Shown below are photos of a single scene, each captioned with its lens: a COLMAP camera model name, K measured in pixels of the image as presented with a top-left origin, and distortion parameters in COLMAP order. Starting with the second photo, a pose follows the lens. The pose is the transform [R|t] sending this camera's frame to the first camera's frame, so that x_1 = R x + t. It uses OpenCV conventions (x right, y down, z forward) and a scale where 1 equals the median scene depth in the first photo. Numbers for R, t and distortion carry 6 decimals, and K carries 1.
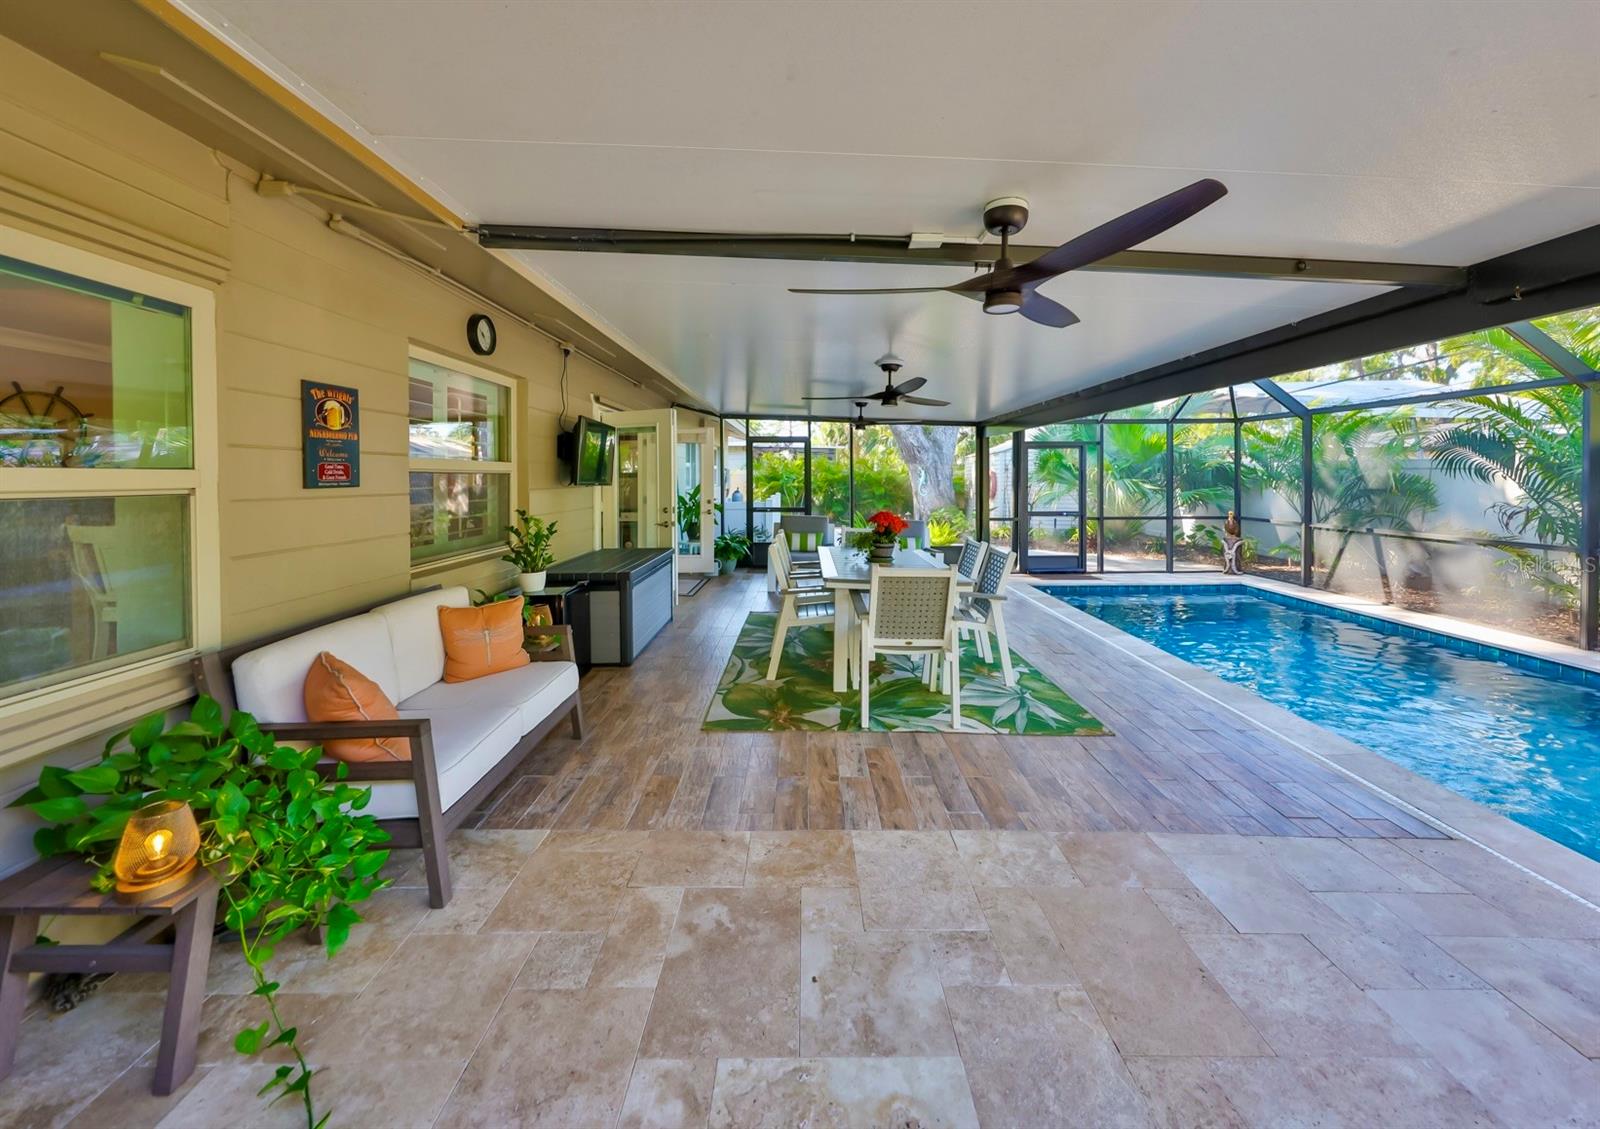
lens RADIAL K [[591.8, 0, 857.6], [0, 591.8, 485.5], [0, 0, 1]] dist [-0.000266, -0.000628]
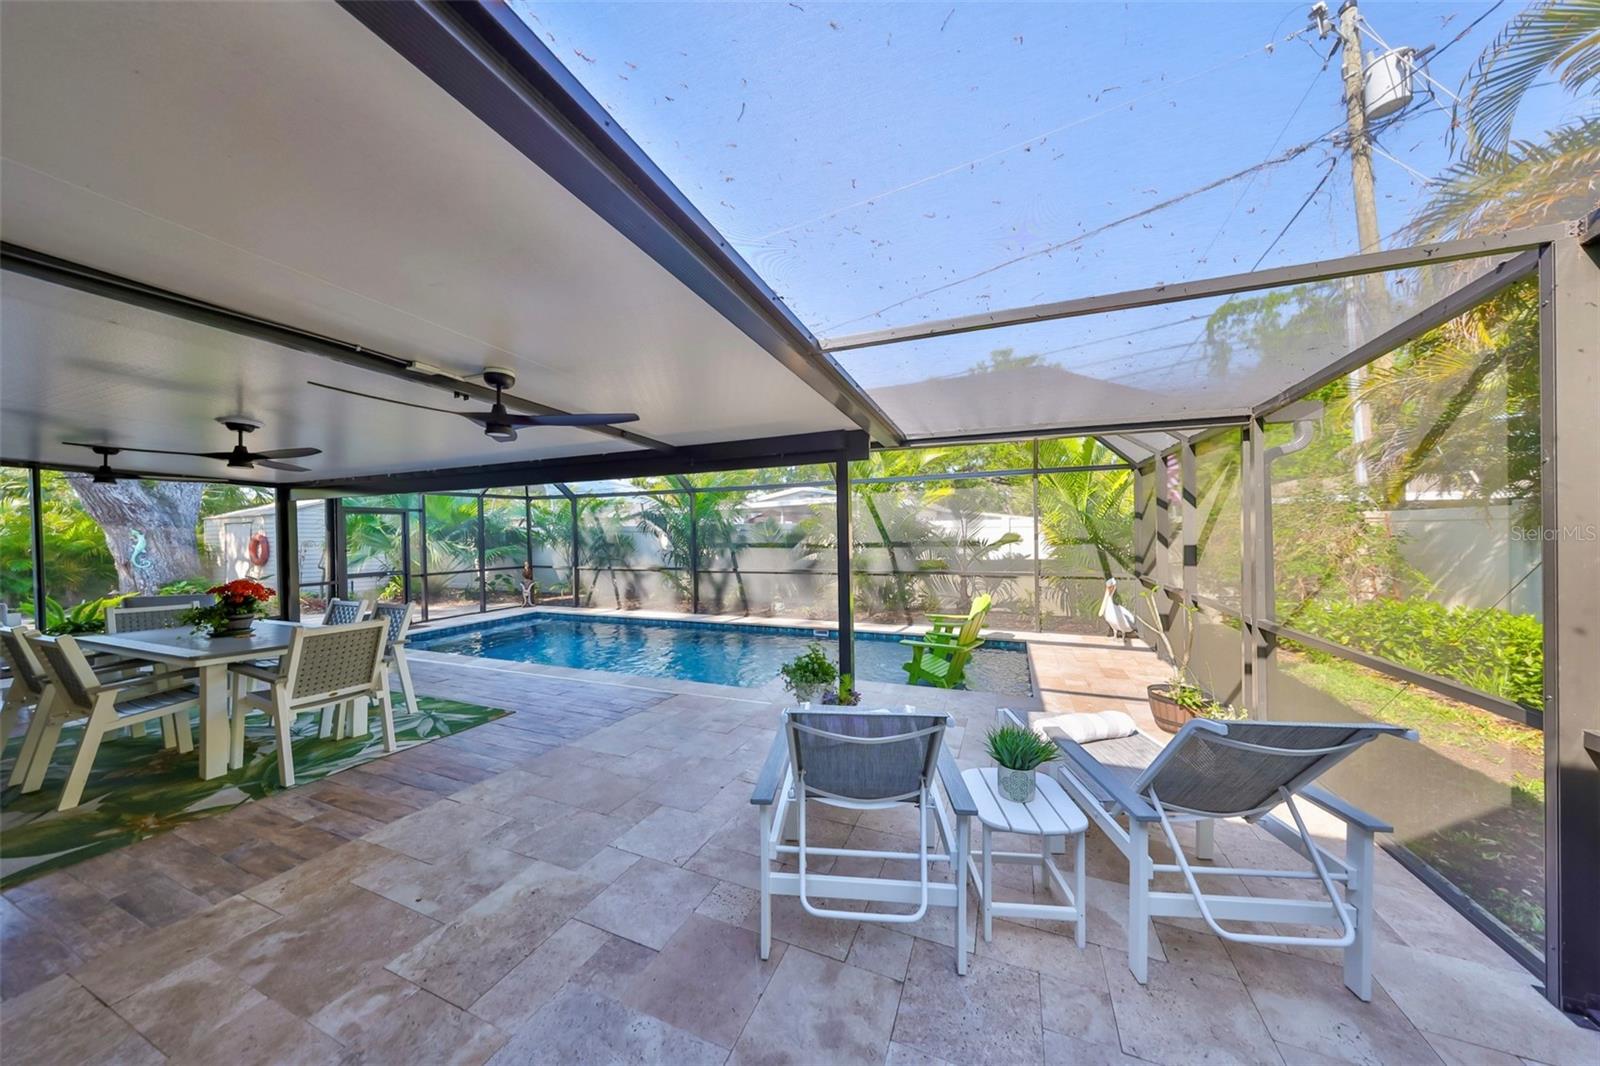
lens RADIAL K [[499.1, 0, 802.8], [0, 499.1, 536.2], [0, 0, 1]] dist [0.000359, 0.000043]
pose [[0.404134, -0.012182, 0.914619, -0.240554], [0.027448, 0.999623, 0.001186, -0.001854], [-0.914288, 0.024625, 0.404316, -0.104098]]
